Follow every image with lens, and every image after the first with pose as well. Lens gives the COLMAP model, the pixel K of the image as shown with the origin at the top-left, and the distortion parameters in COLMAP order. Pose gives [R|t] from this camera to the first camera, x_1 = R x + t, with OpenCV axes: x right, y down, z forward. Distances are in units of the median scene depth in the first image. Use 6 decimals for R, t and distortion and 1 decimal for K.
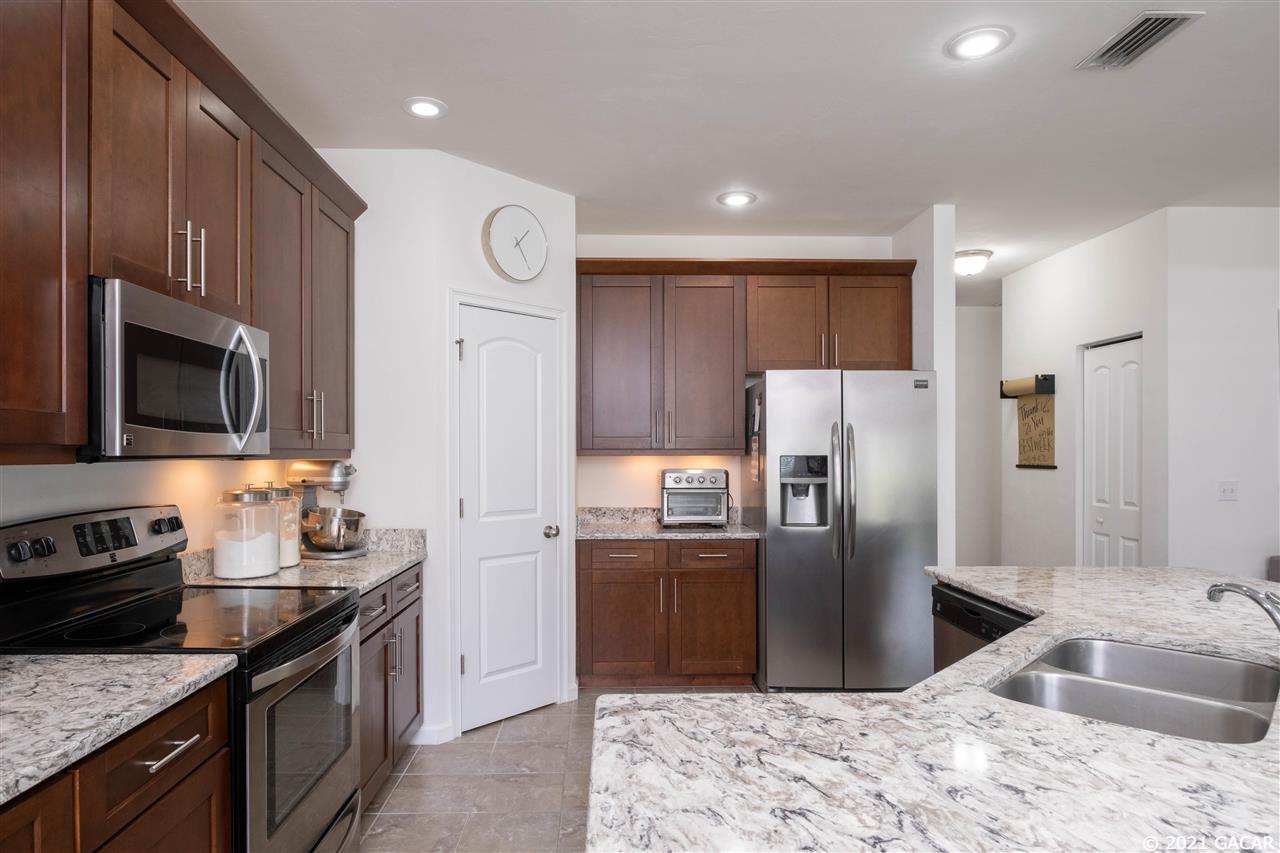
lens RADIAL K [[746.0, 0, 618.9], [0, 746.0, 458.0], [0, 0, 1]] dist [-0.005892, 0.002625]
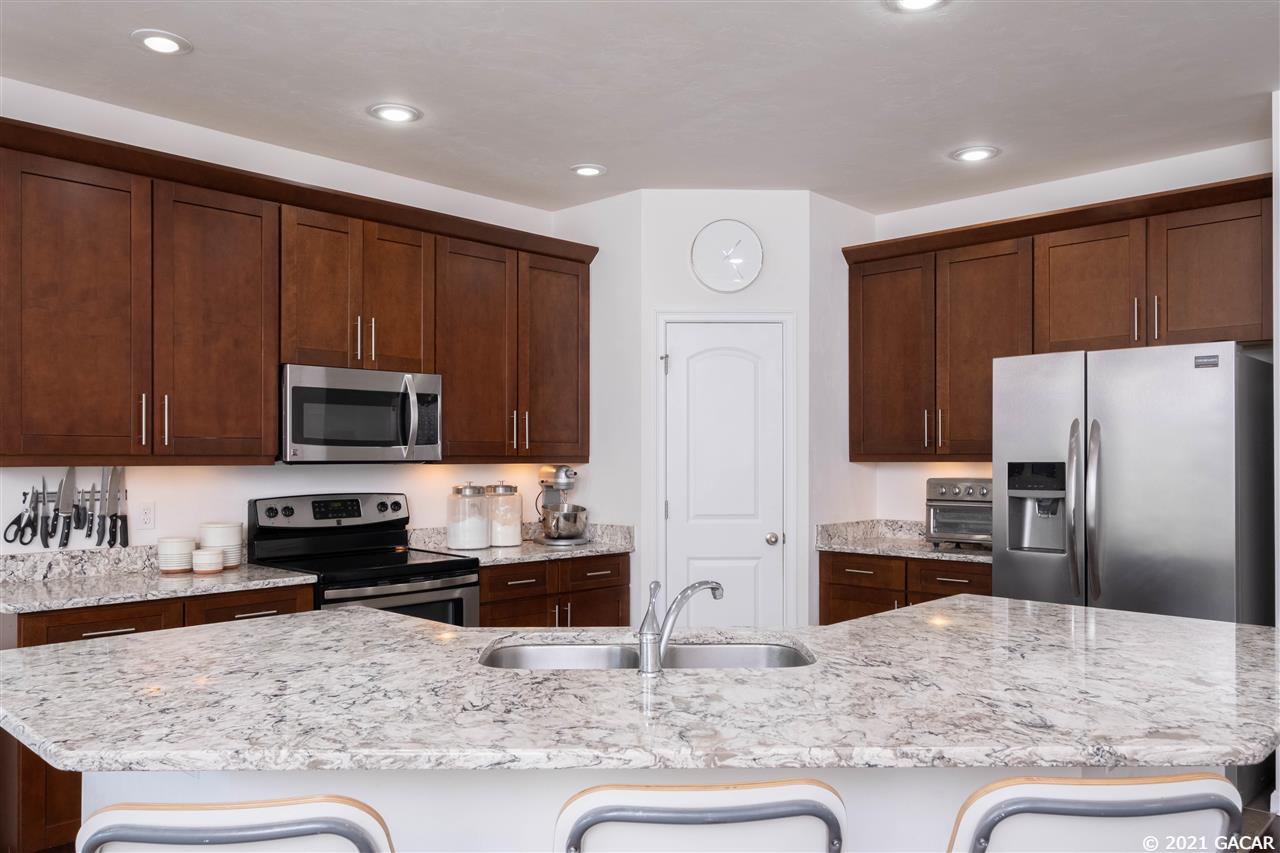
lens RADIAL K [[956.9, 0, 636.0], [0, 956.9, 456.1], [0, 0, 1]] dist [-0.007966, 0.023078]
pose [[0.707307, -0.001600, -0.706905, 0.802487], [-0.004247, 0.999970, -0.006512, -0.001522], [0.706894, 0.007609, 0.707278, -0.027269]]
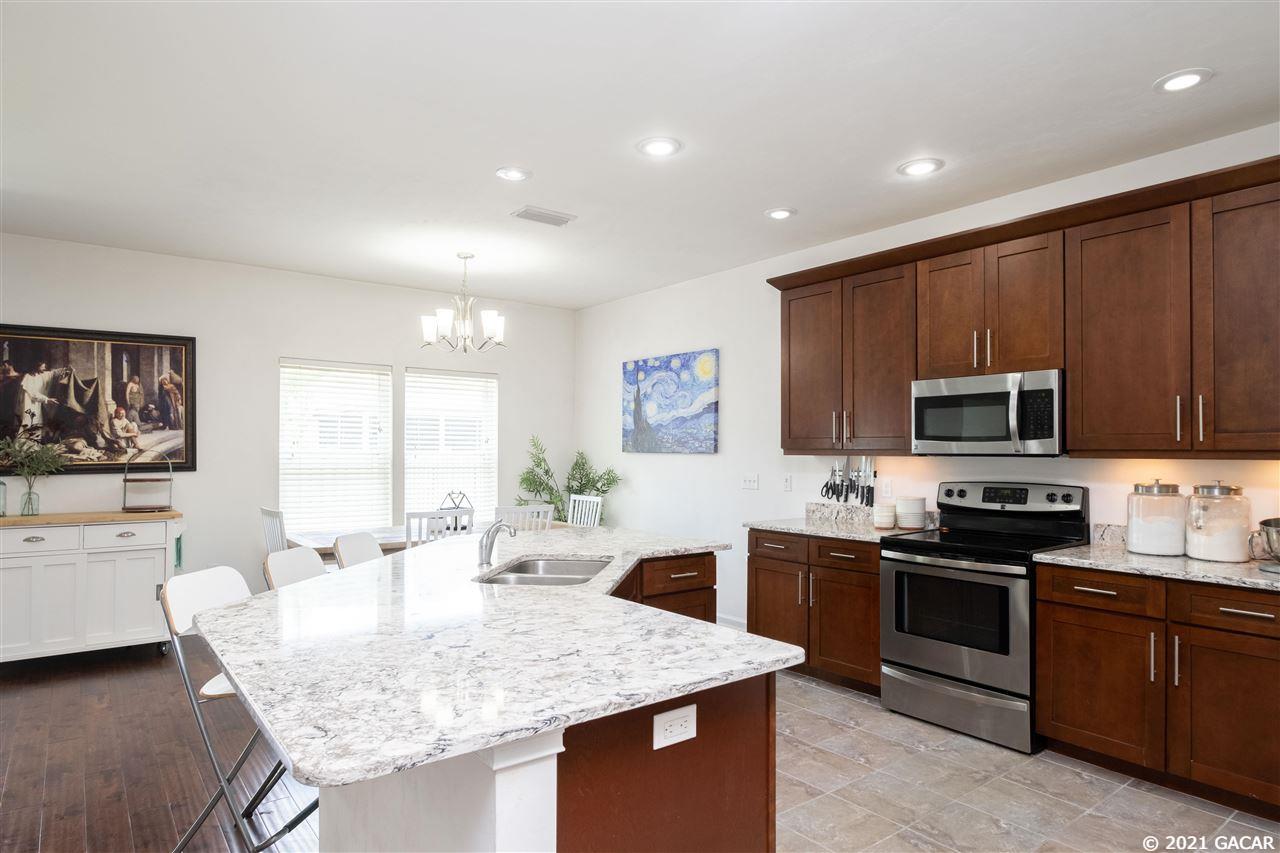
lens RADIAL K [[736.1, 0, 637.1], [0, 736.1, 442.7], [0, 0, 1]] dist [-0.002661, 0.003153]
pose [[-0.804726, -0.008612, -0.593584, 0.753338], [-0.007791, 0.999962, -0.003946, -0.010640], [0.593595, 0.001449, -0.804762, 1.217122]]
